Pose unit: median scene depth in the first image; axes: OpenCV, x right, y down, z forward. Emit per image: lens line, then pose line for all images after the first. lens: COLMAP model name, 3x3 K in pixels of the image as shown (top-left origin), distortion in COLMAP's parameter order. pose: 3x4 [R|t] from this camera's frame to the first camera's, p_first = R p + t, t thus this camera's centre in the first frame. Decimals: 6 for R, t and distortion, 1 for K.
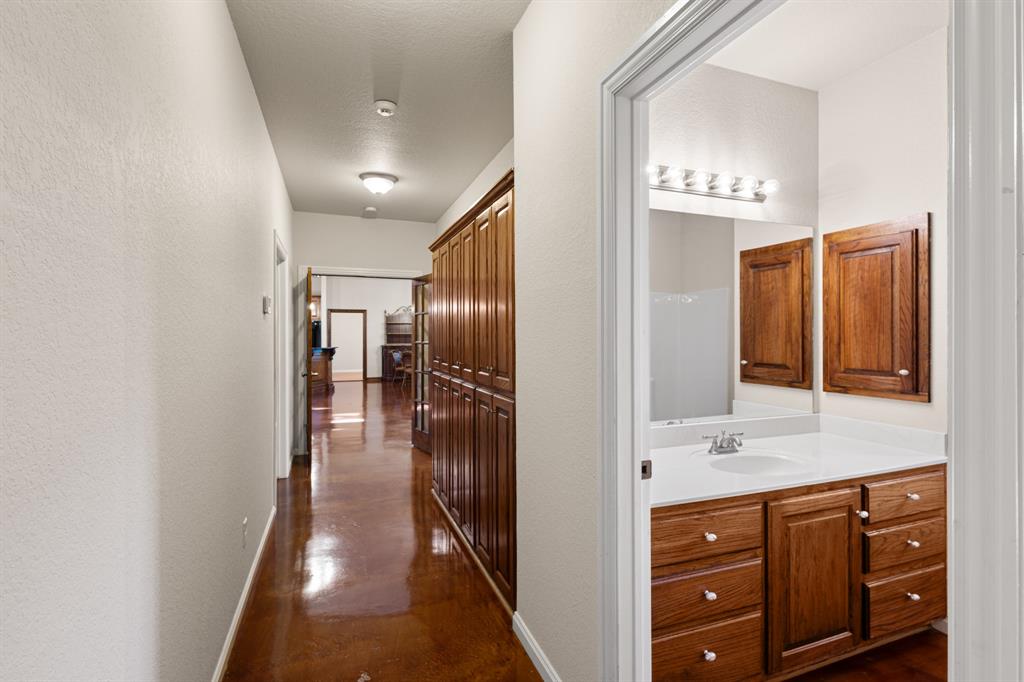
lens RADIAL K [[474.8, 0, 515.3], [0, 474.8, 336.3], [0, 0, 1]] dist [0.010200, -0.001550]
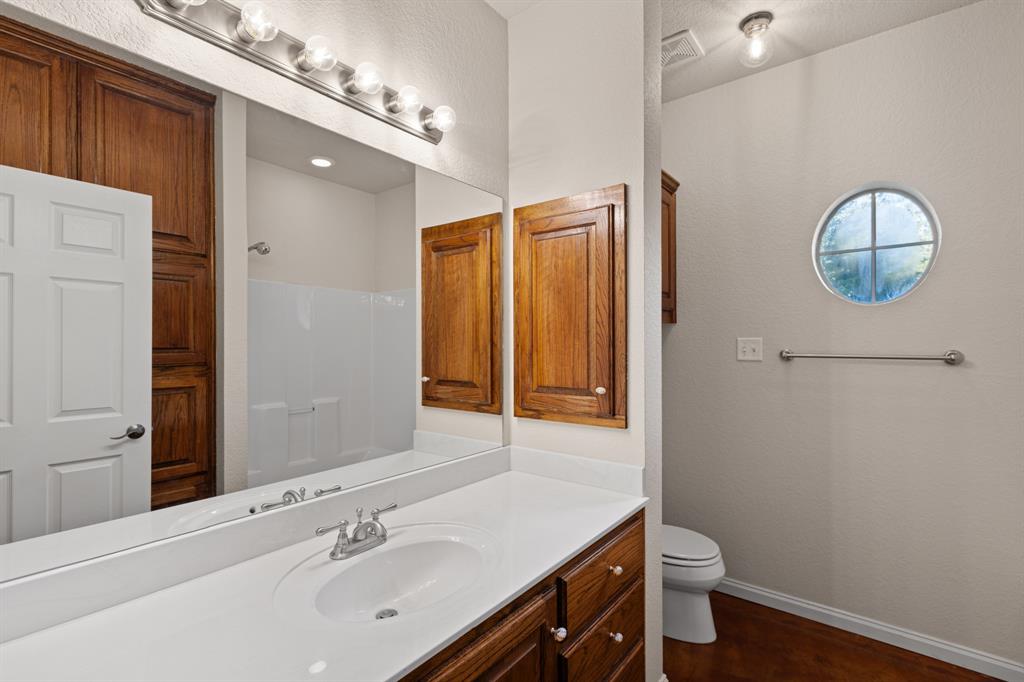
lens RADIAL K [[474.8, 0, 510.3], [0, 474.8, 342.9], [0, 0, 1]] dist [0.010200, -0.001550]
pose [[0.857339, 0.001860, 0.514749, 0.270714], [0.000808, 0.999987, -0.004960, 0.002981], [-0.514752, 0.004669, 0.857327, 0.382782]]
